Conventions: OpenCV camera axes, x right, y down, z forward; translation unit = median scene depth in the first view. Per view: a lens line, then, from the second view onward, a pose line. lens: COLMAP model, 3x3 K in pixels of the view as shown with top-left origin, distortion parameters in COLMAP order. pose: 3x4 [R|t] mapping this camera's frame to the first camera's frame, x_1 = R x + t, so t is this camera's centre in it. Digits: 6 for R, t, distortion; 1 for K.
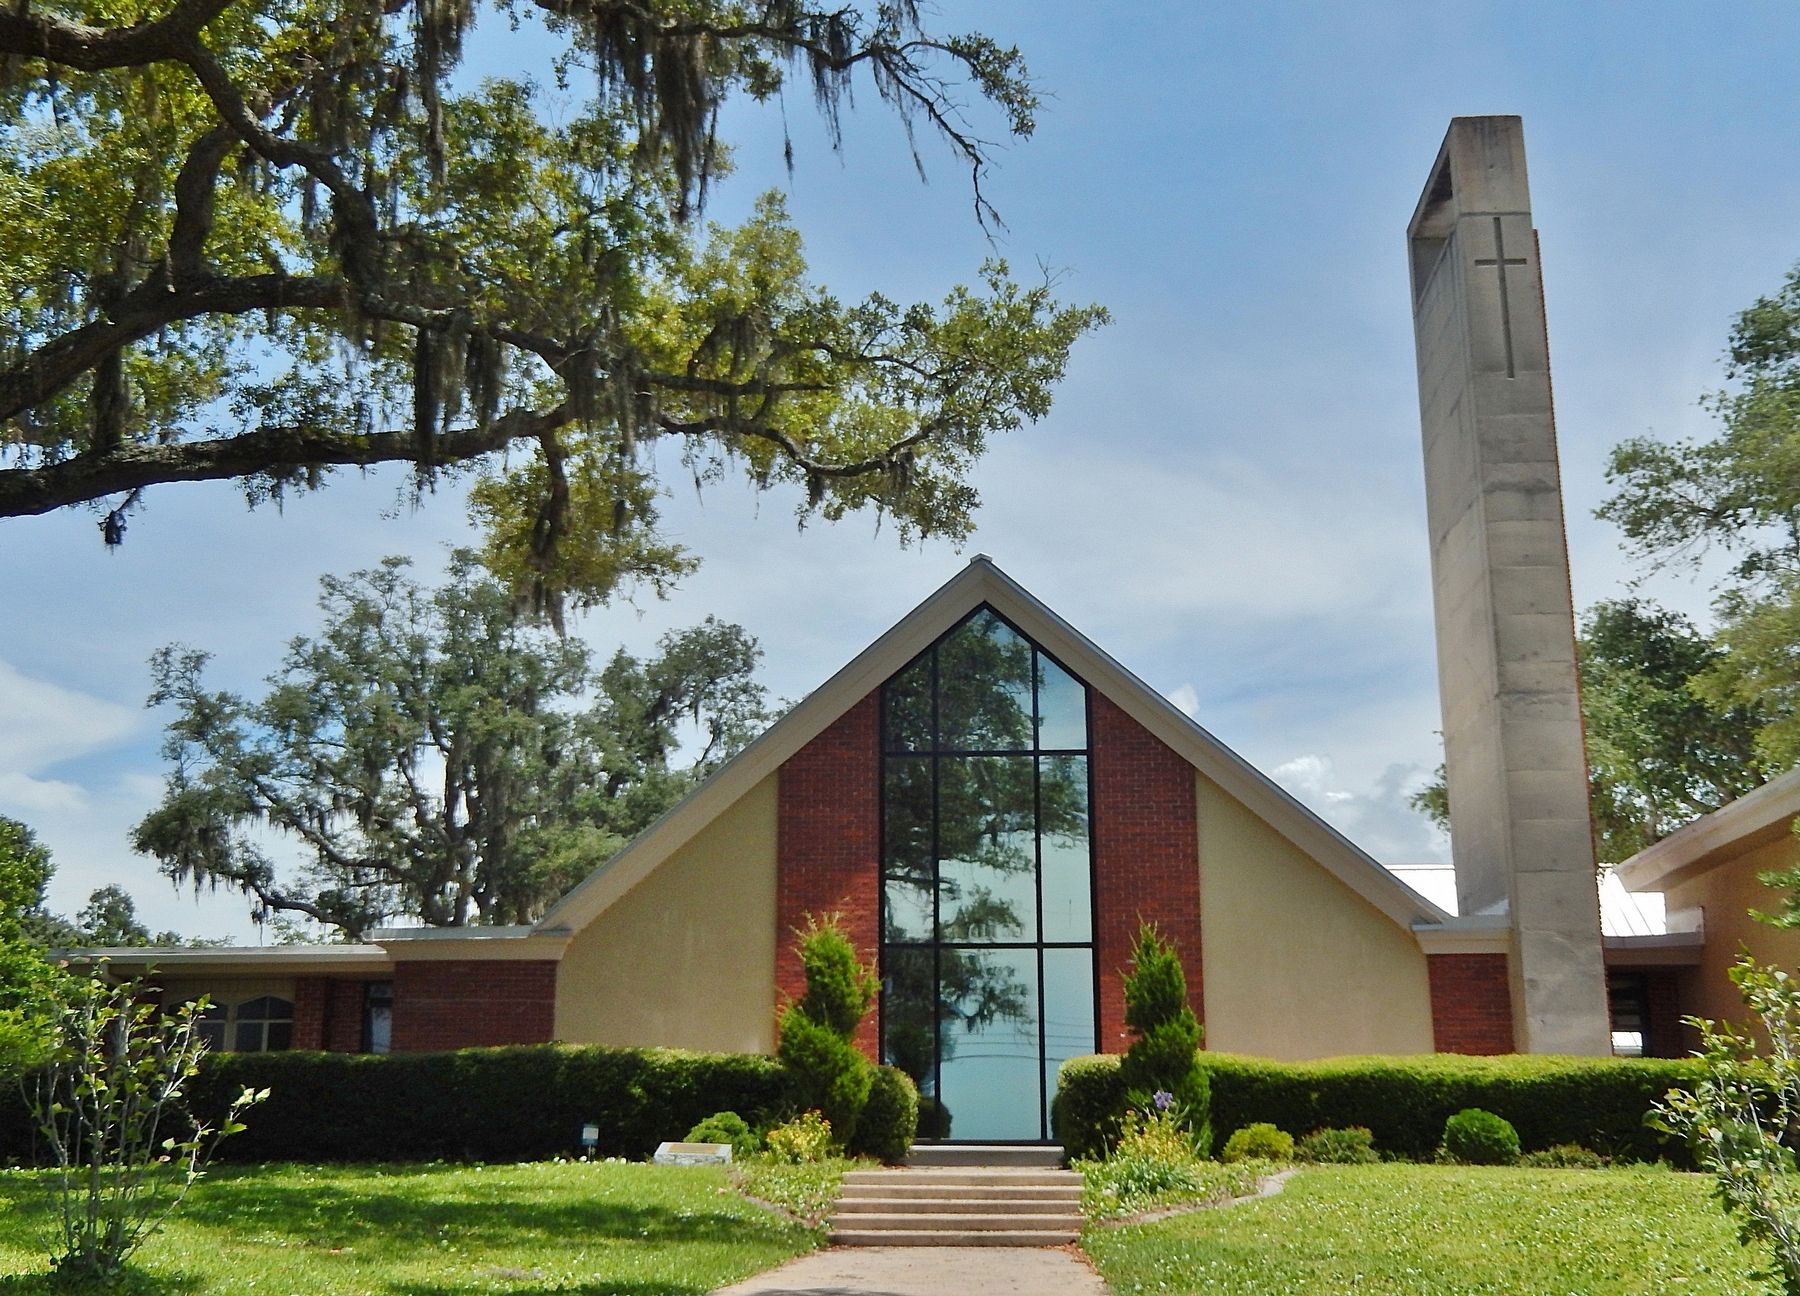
lens RADIAL K [[1862.9, 0, 900.4], [0, 1862.9, 642.5], [0, 0, 1]] dist [-0.021060, 0.000000]
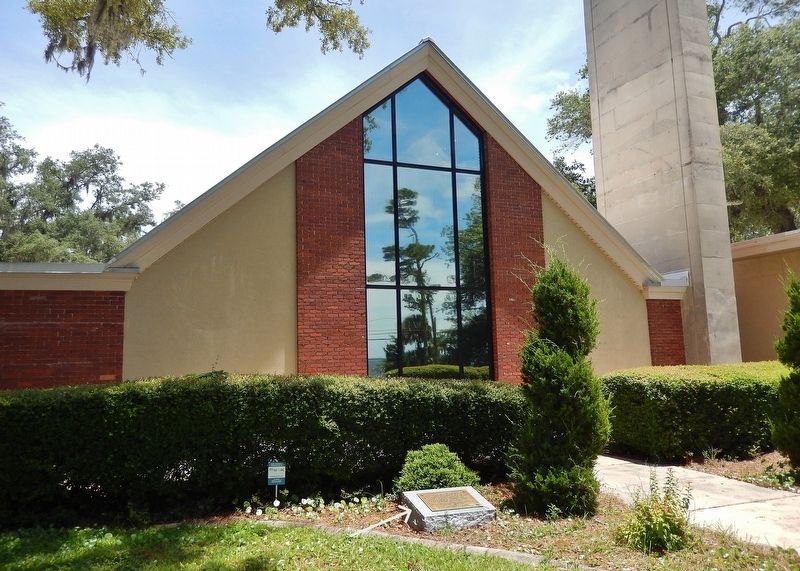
lens RADIAL K [[581.3, 0, 401.2], [0, 581.3, 292.2], [0, 0, 1]] dist [-0.025824, -0.009551]
pose [[0.902173, 0.021886, 0.430819, -0.151598], [-0.087884, 0.987091, 0.133893, 0.083788], [-0.422327, -0.158656, 0.892451, 0.466151]]
